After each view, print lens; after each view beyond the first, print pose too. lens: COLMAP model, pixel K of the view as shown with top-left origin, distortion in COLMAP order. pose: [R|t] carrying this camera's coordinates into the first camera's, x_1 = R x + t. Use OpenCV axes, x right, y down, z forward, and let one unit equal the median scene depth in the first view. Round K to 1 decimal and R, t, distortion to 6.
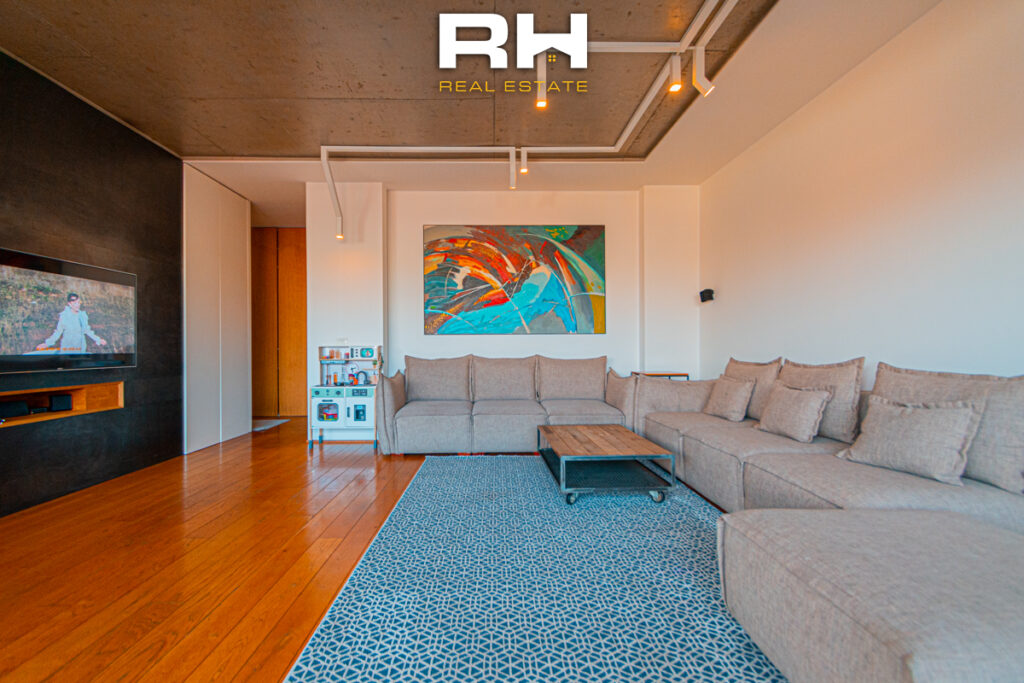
lens RADIAL K [[451.6, 0, 499.7], [0, 451.6, 346.3], [0, 0, 1]] dist [0.000264, 0.000133]
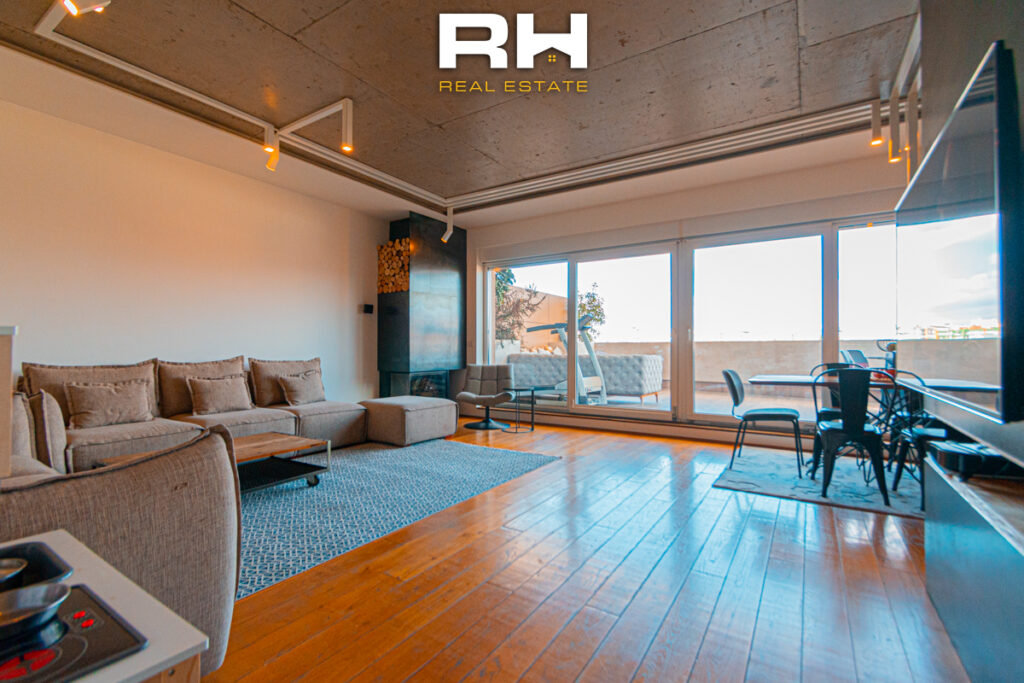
lens RADIAL K [[454.4, 0, 512.0], [0, 454.4, 341.5], [0, 0, 1]] dist [0.000534, -0.000001]
pose [[-0.830790, 0.012405, 0.556447, -0.549064], [0.001181, 0.999789, -0.020527, 0.004084], [-0.556584, -0.016397, -0.830629, 1.010574]]
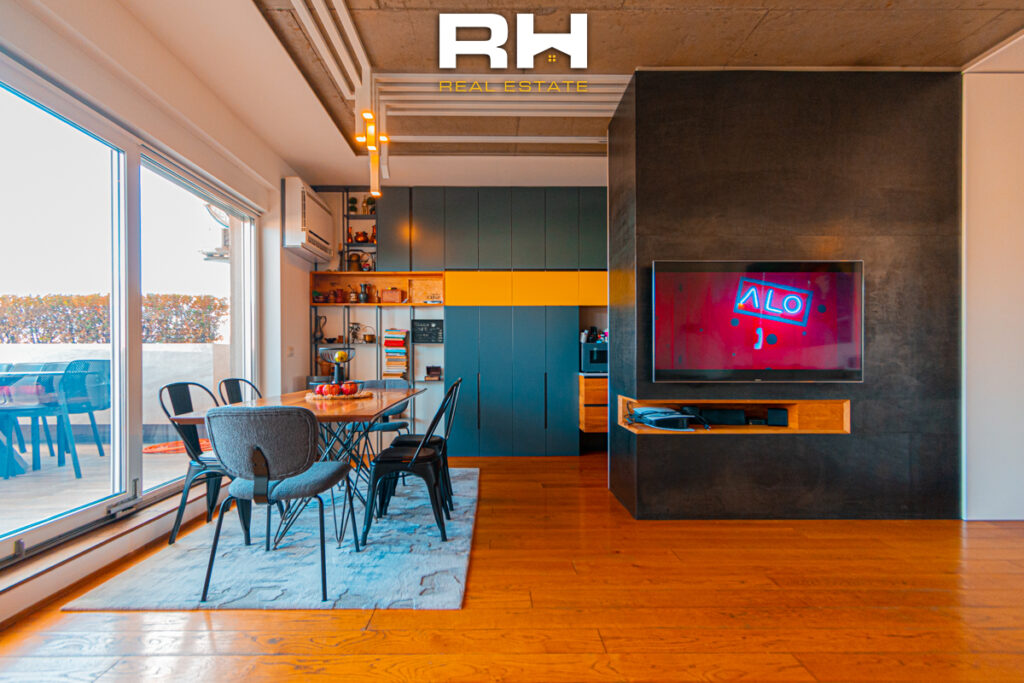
lens RADIAL K [[464.2, 0, 497.5], [0, 464.2, 359.0], [0, 0, 1]] dist [0.002831, 0.000397]
pose [[-0.003296, 0.005767, -0.999978, -0.018568], [0.003336, 0.999978, 0.005756, -0.000270], [0.999989, -0.003317, -0.003315, 0.301149]]
